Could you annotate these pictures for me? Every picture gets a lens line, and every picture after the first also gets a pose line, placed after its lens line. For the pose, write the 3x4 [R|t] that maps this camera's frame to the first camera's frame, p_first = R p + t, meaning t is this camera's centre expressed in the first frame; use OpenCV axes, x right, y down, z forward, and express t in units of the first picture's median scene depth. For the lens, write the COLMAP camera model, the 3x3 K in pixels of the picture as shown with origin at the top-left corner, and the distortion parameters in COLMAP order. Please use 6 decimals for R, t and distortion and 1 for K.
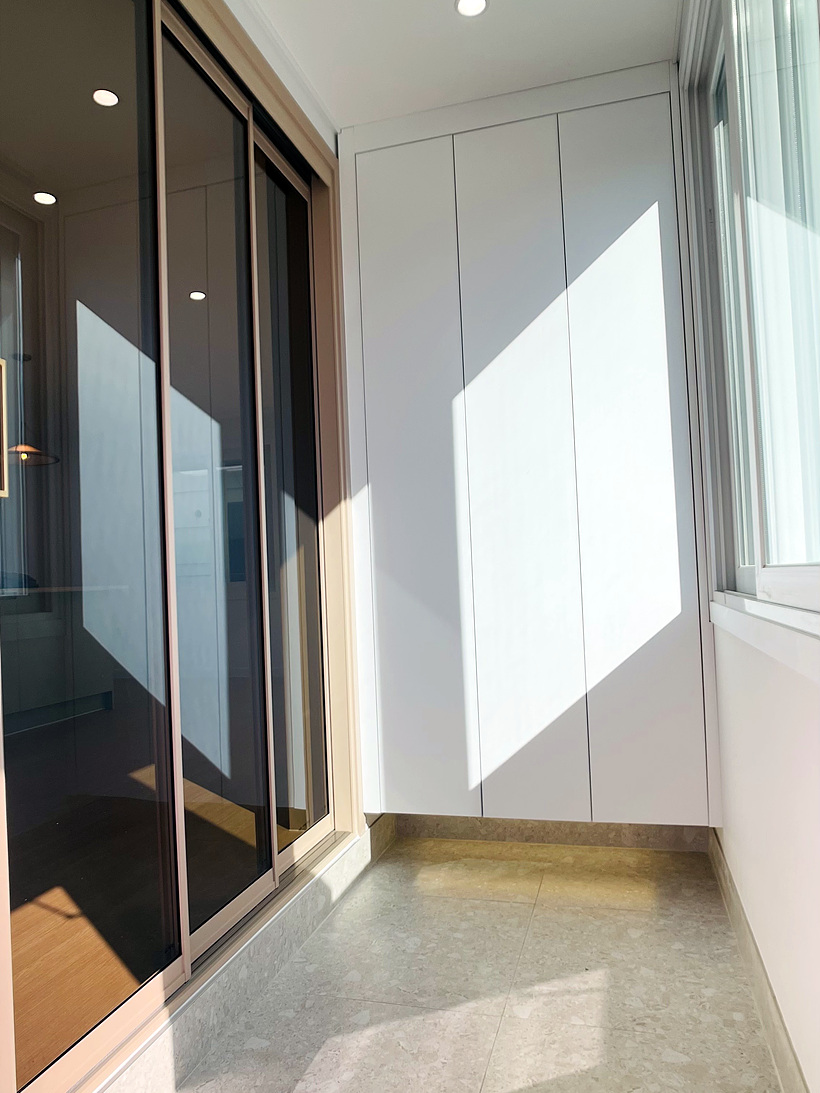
lens RADIAL K [[750.0, 0, 410.3], [0, 750.0, 562.1], [0, 0, 1]] dist [-0.051466, 0.043593]
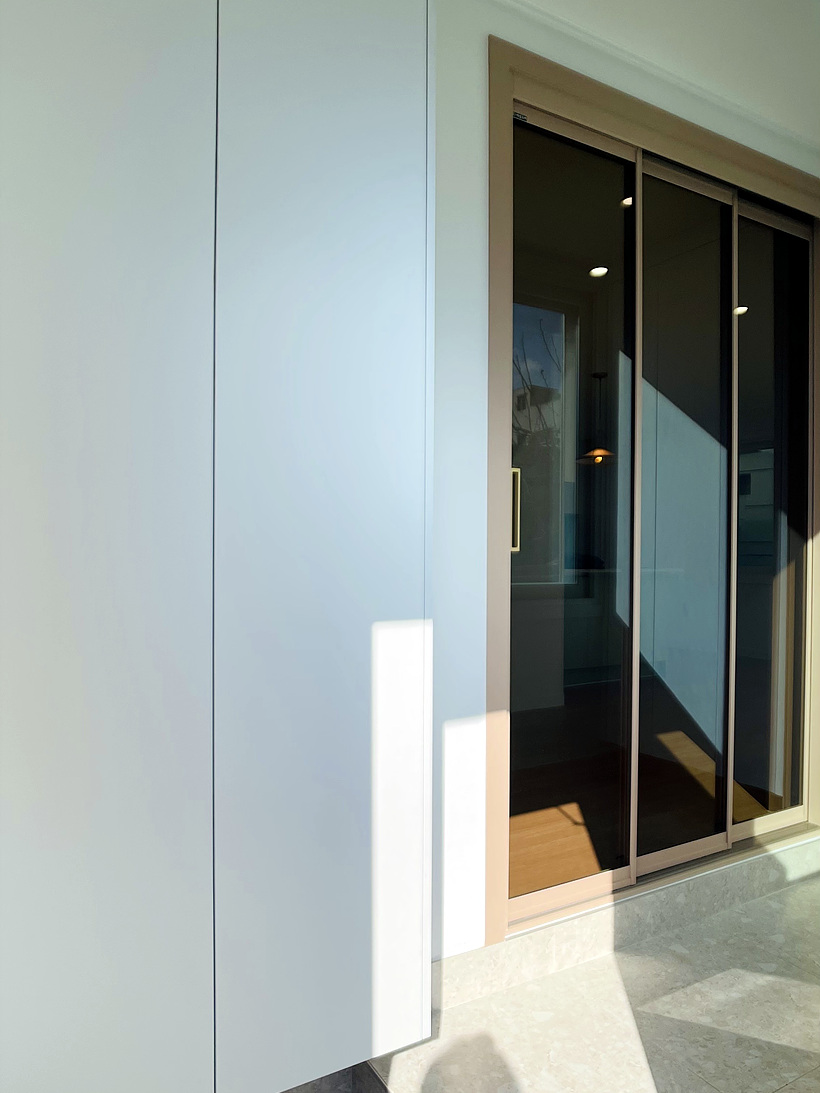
lens RADIAL K [[750.0, 0, 410.3], [0, 750.0, 562.1], [0, 0, 1]] dist [-0.051466, 0.043593]
pose [[0.717976, 0.050962, -0.694200, 0.275160], [-0.016532, 0.998283, 0.056186, -0.094433], [0.695872, -0.028864, 0.717586, -0.229067]]
